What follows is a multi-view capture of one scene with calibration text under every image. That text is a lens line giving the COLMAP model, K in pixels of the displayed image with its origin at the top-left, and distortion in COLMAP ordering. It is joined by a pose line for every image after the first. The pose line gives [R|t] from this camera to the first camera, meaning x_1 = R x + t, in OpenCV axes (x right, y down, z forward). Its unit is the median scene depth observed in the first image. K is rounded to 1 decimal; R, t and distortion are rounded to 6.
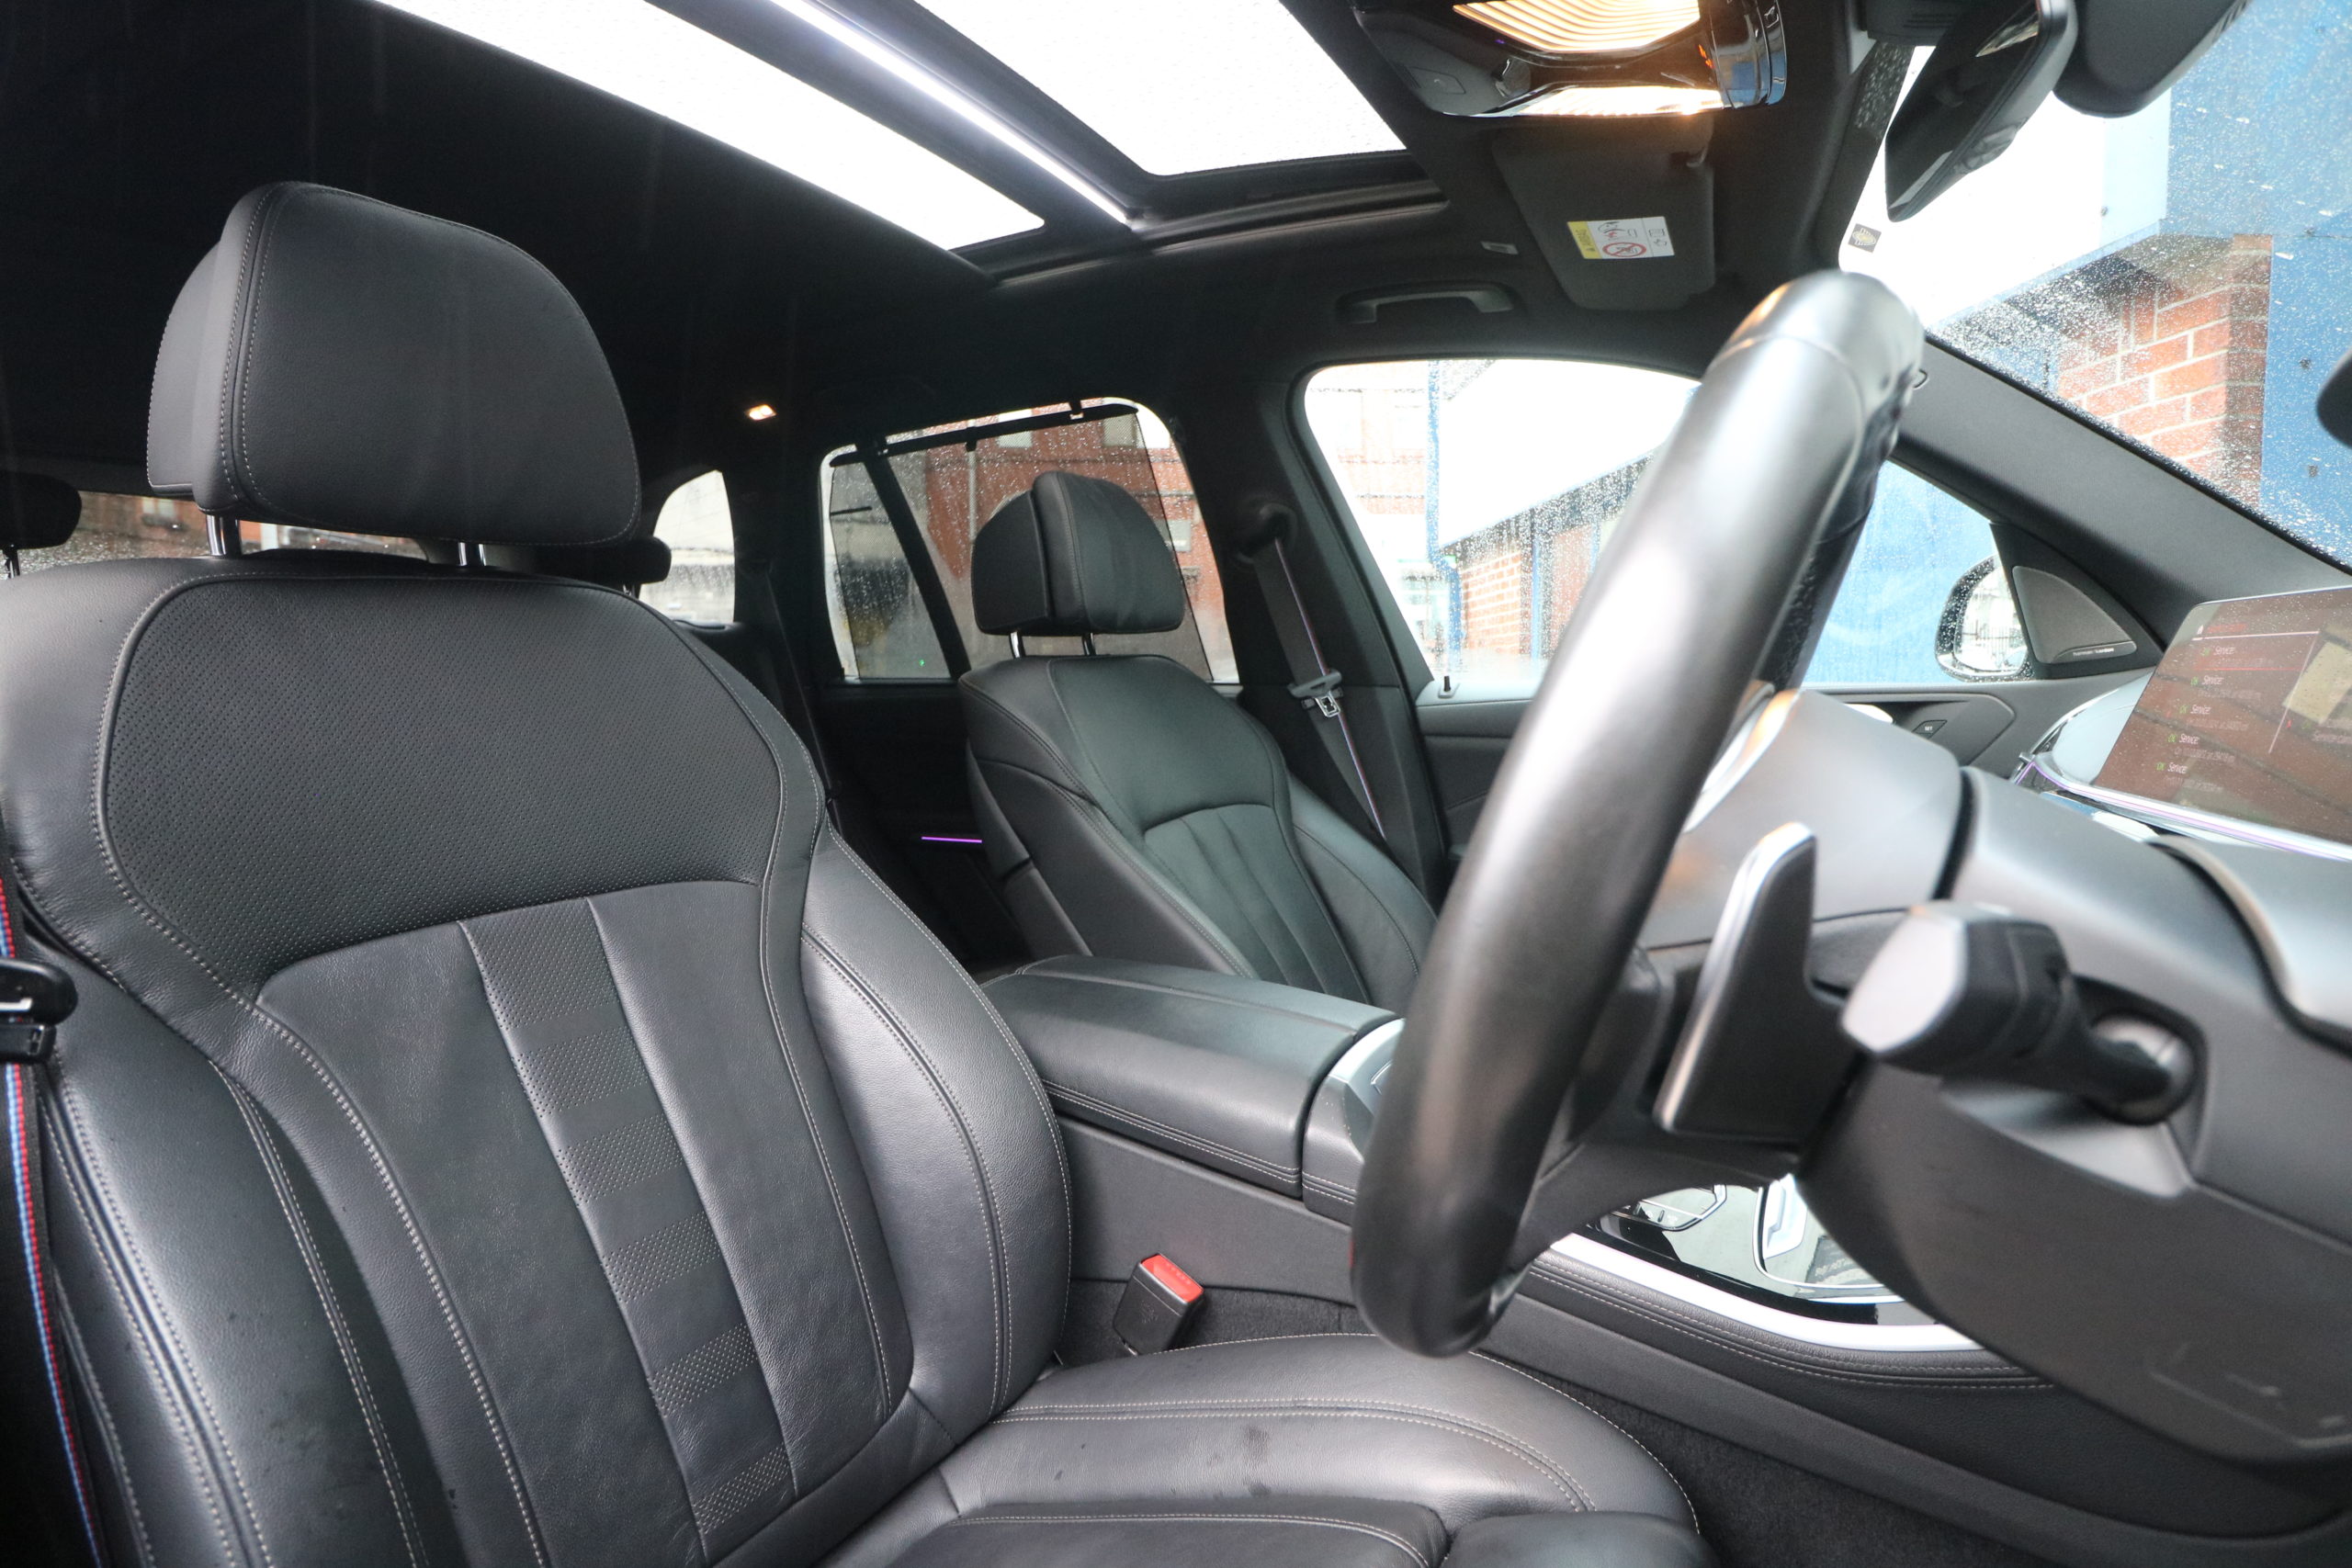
lens RADIAL K [[1214.9, 0, 1176.0], [0, 1214.9, 784.0], [0, 0, 1]] dist [0.000677, -0.009472]
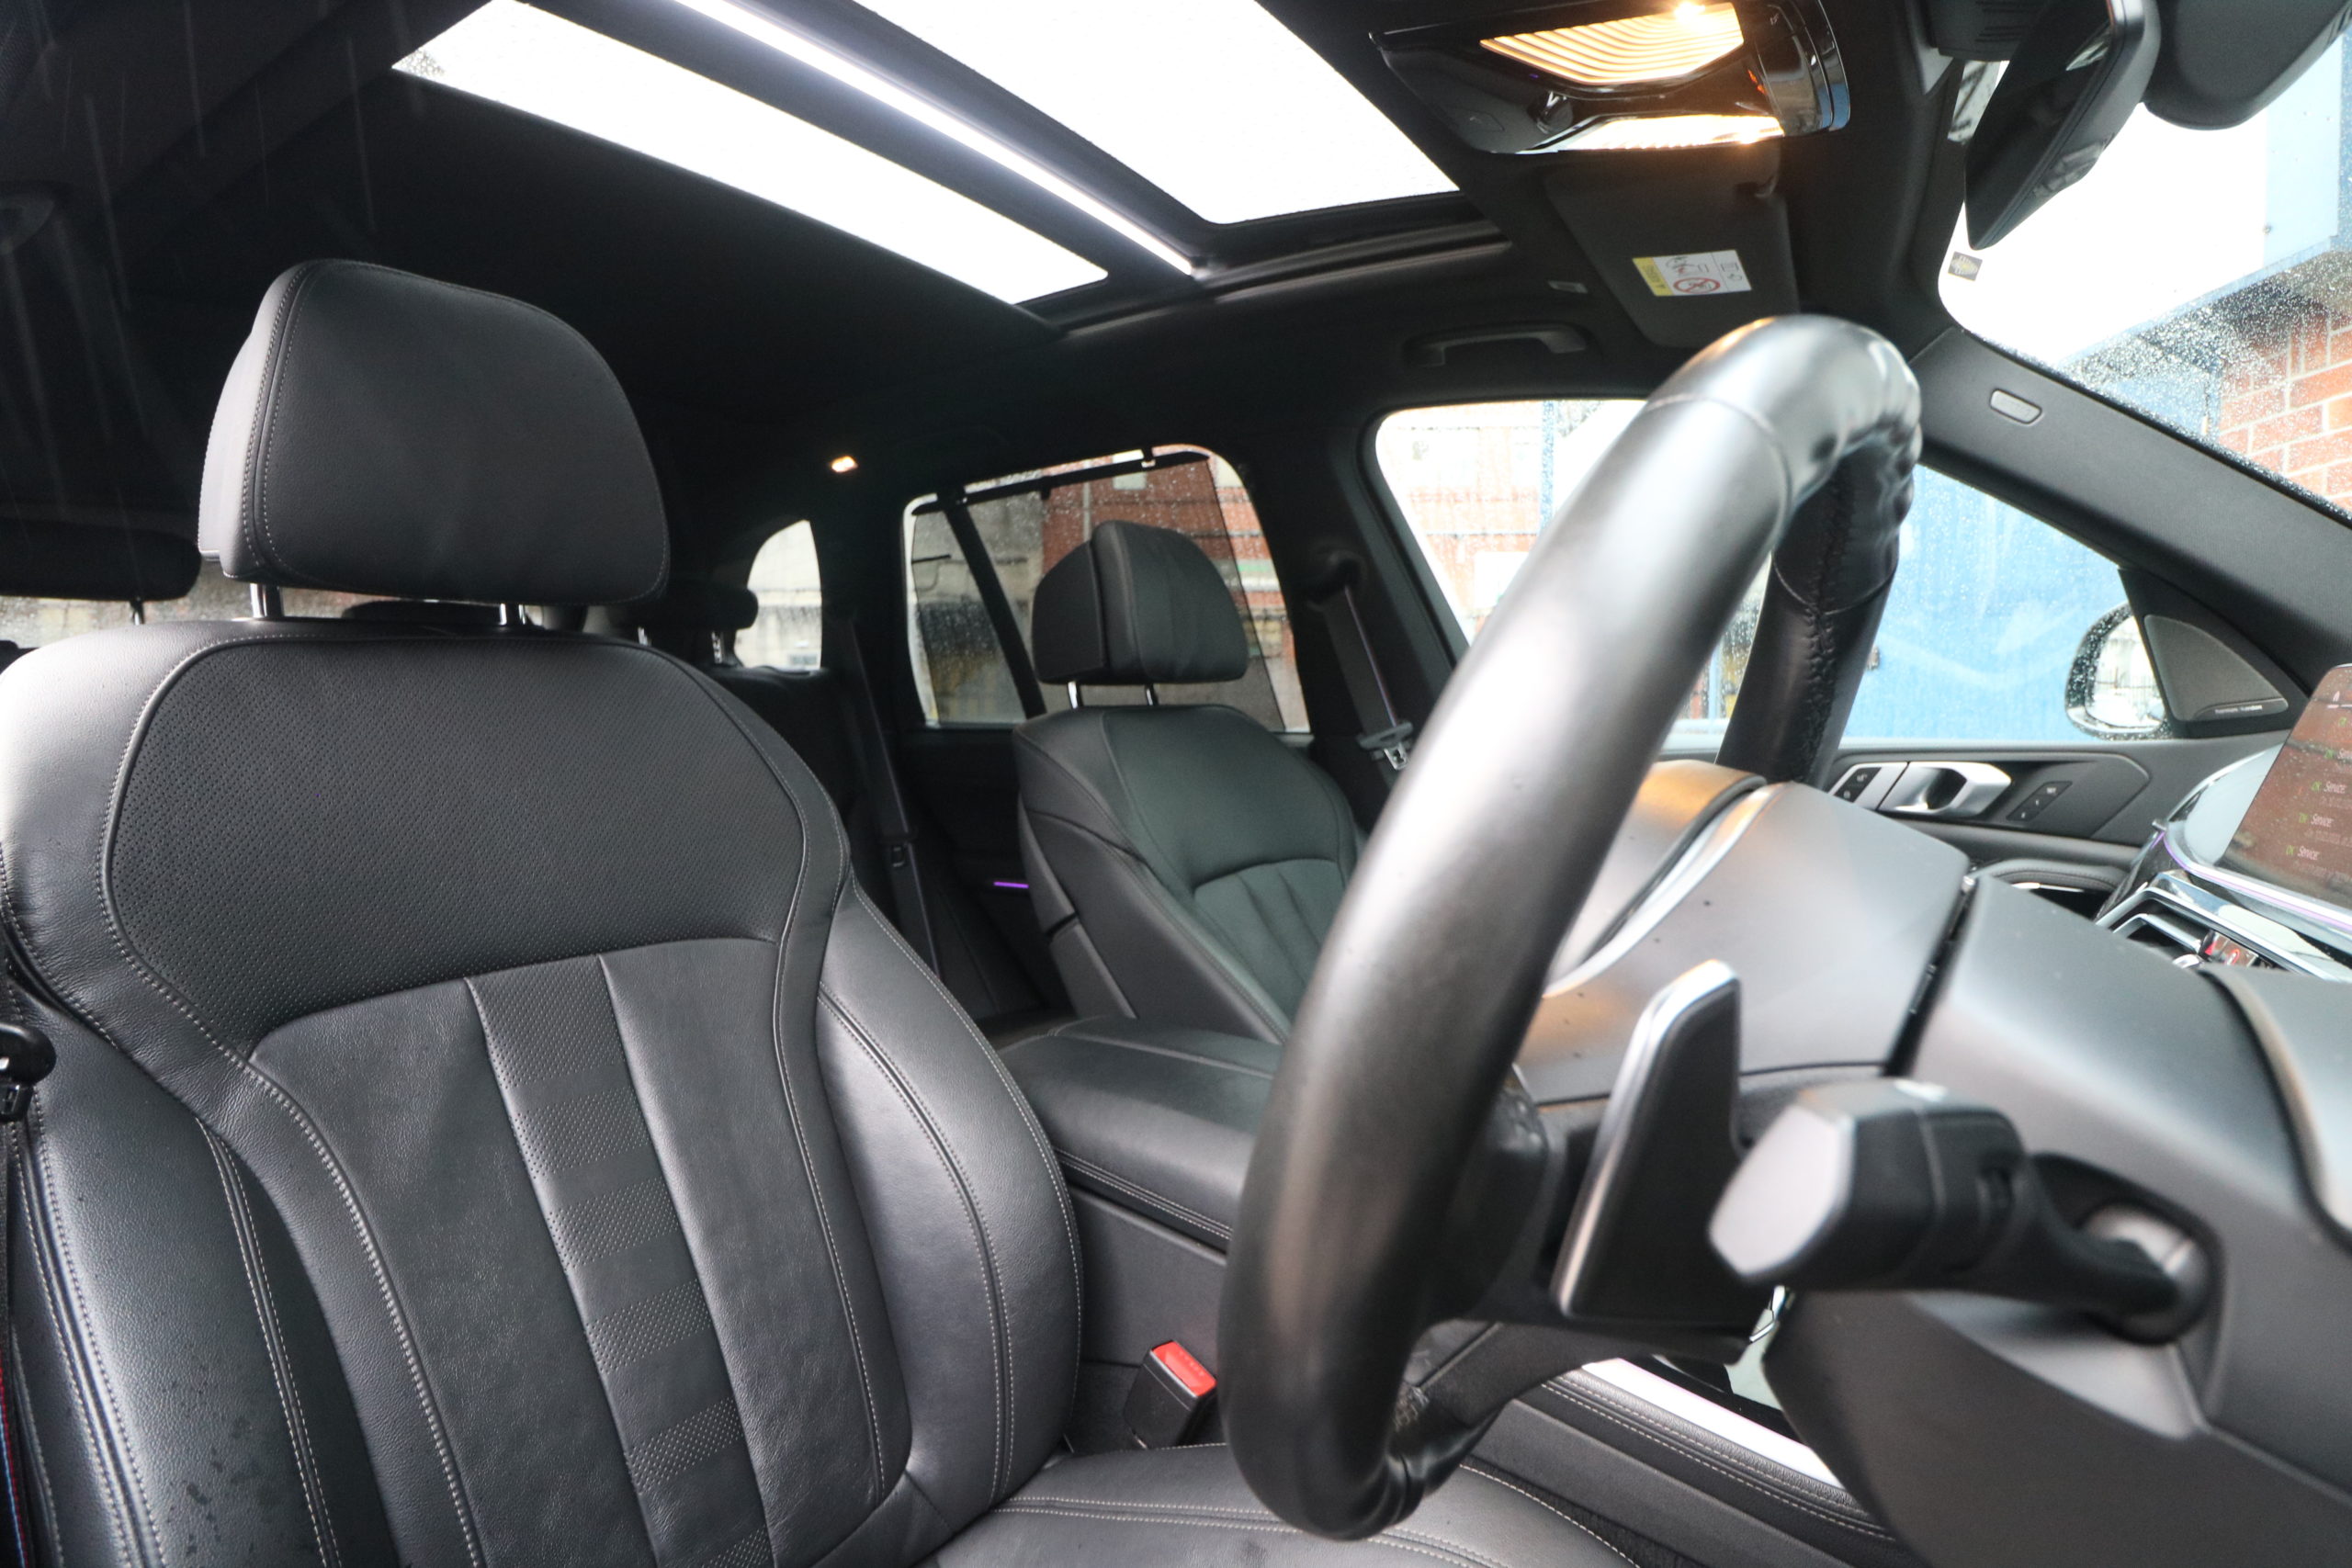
lens RADIAL K [[1214.9, 0, 1176.0], [0, 1214.9, 784.0], [0, 0, 1]] dist [0.000677, -0.009472]
pose [[0.995478, 0.011165, -0.094337, 0.060807], [-0.014054, 0.999451, -0.030019, -0.017663], [0.093950, 0.031209, 0.995088, 0.031603]]
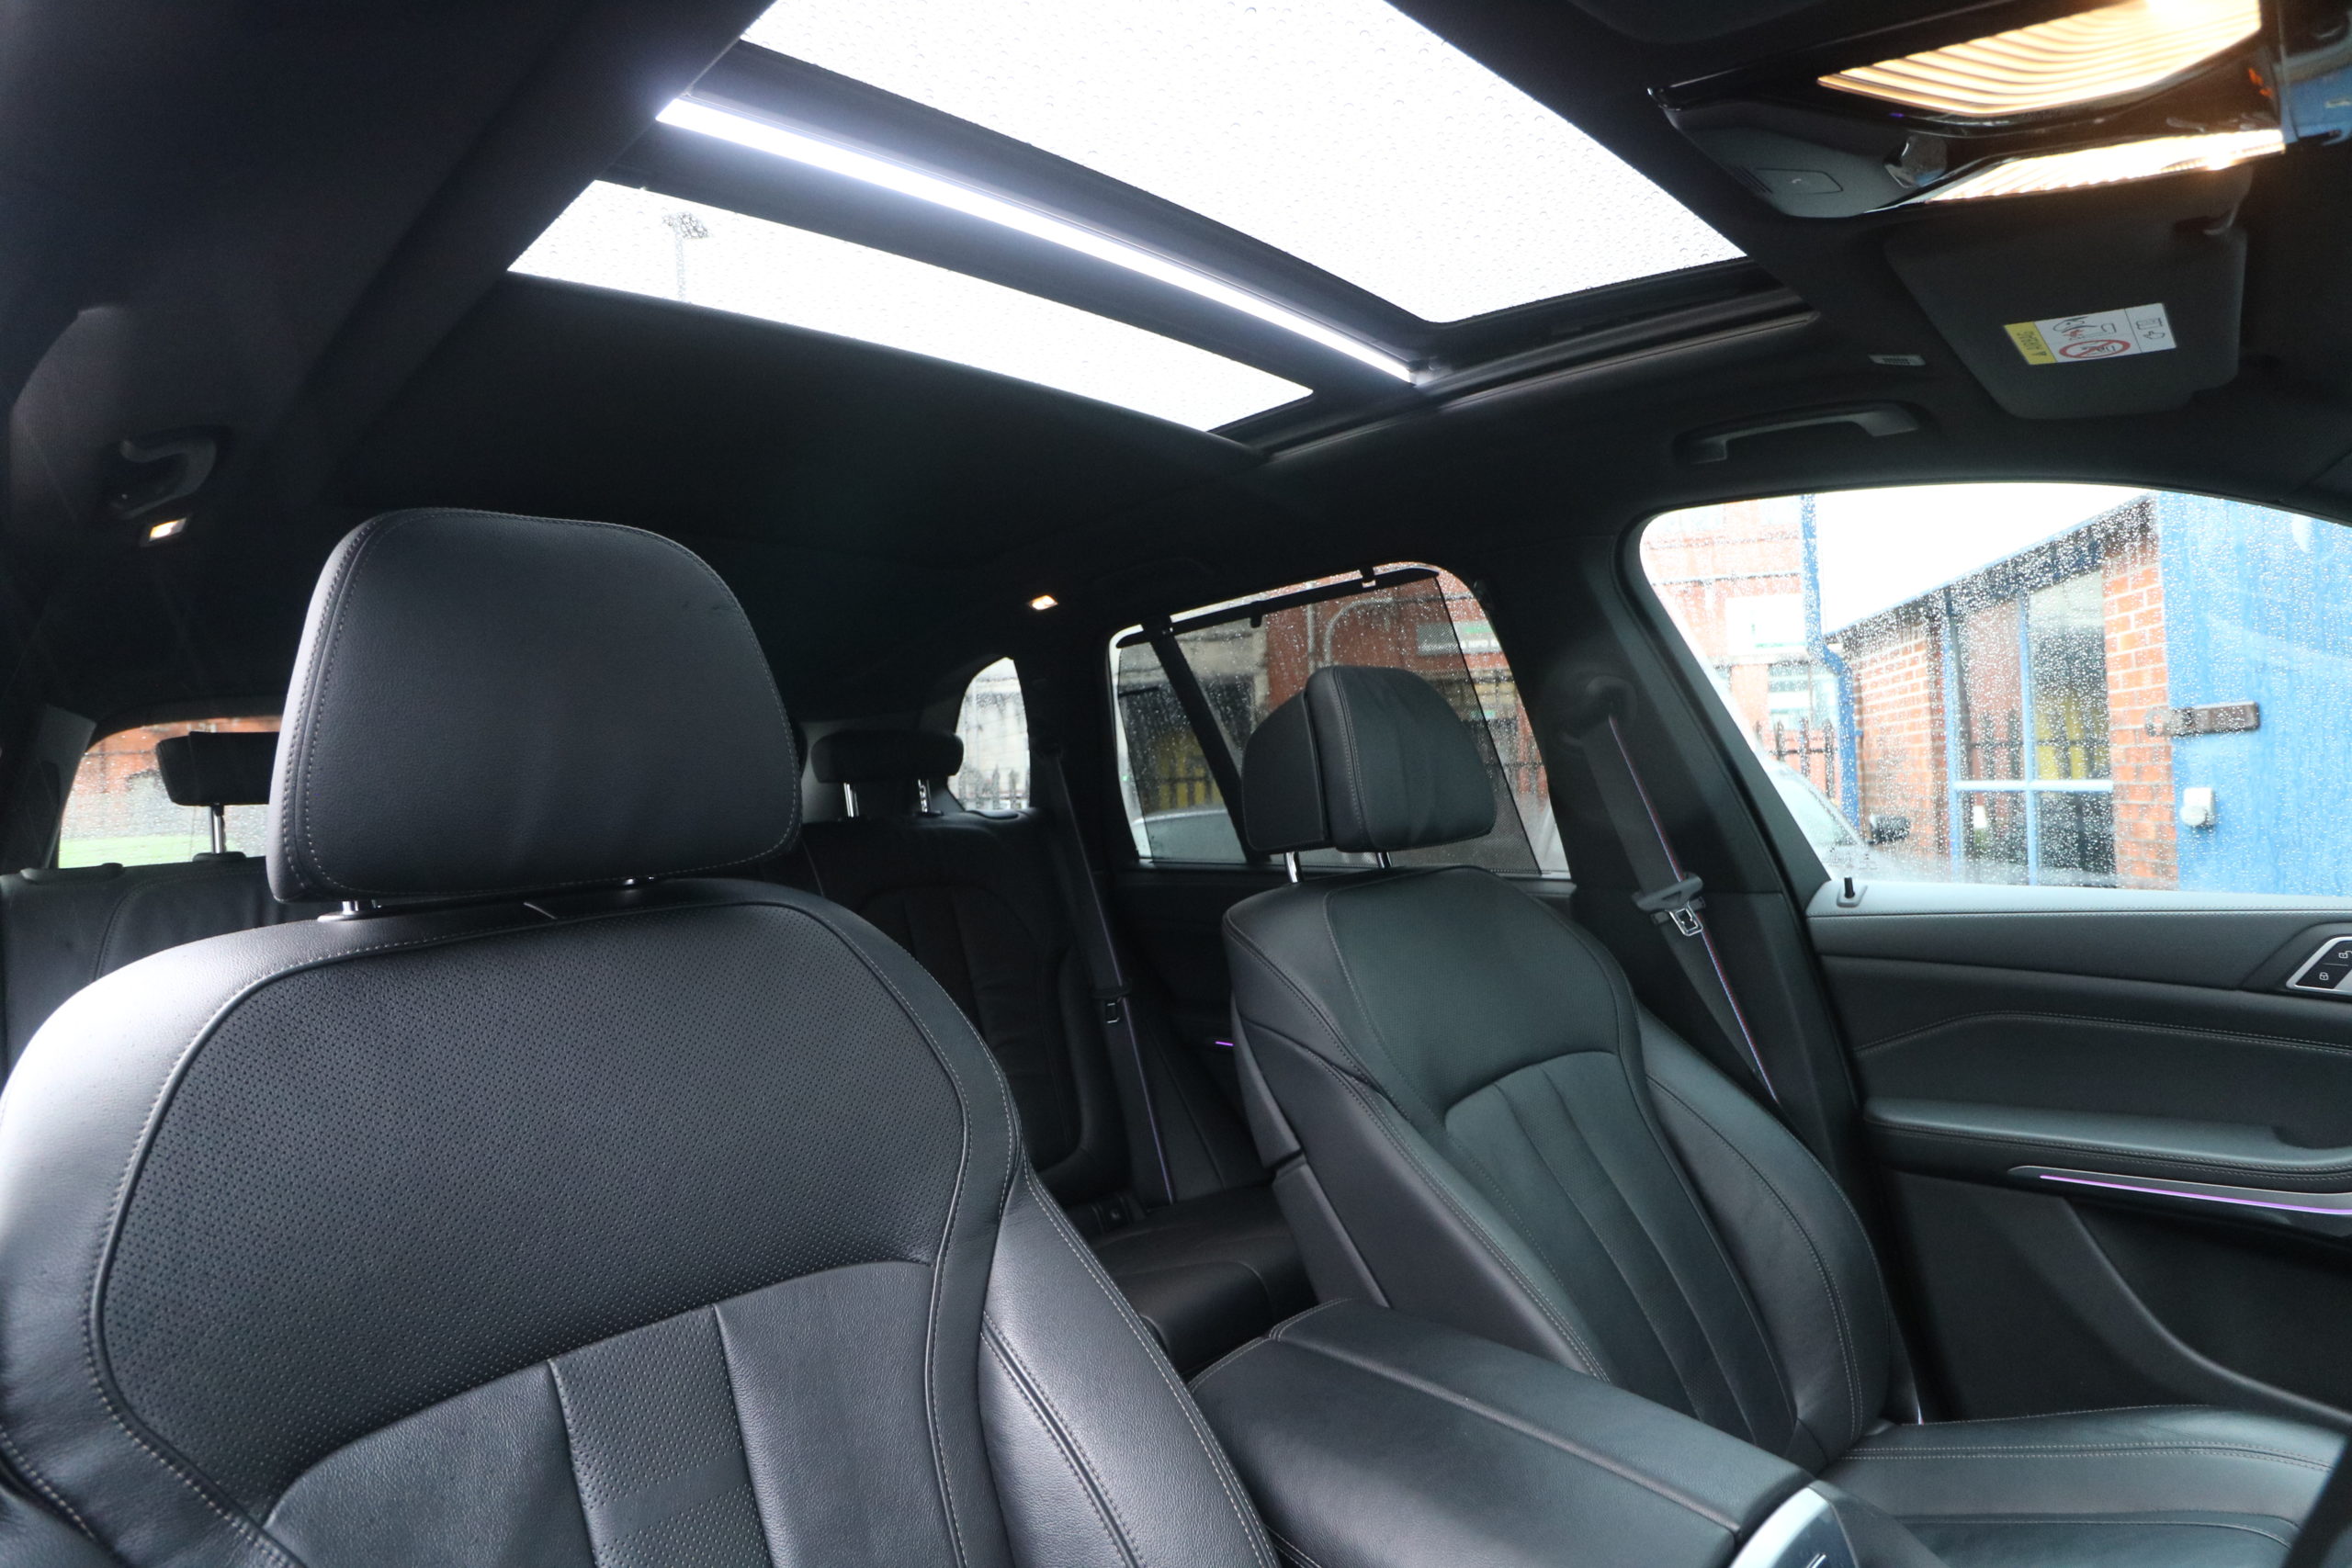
lens RADIAL K [[1209.5, 0, 1184.3], [0, 1209.5, 779.2], [0, 0, 1]] dist [0.001768, -0.011226]
pose [[0.961258, -0.033001, -0.273668, 0.041943], [0.009852, 0.996287, -0.085532, -0.139093], [0.275475, 0.079522, 0.958014, 0.202891]]
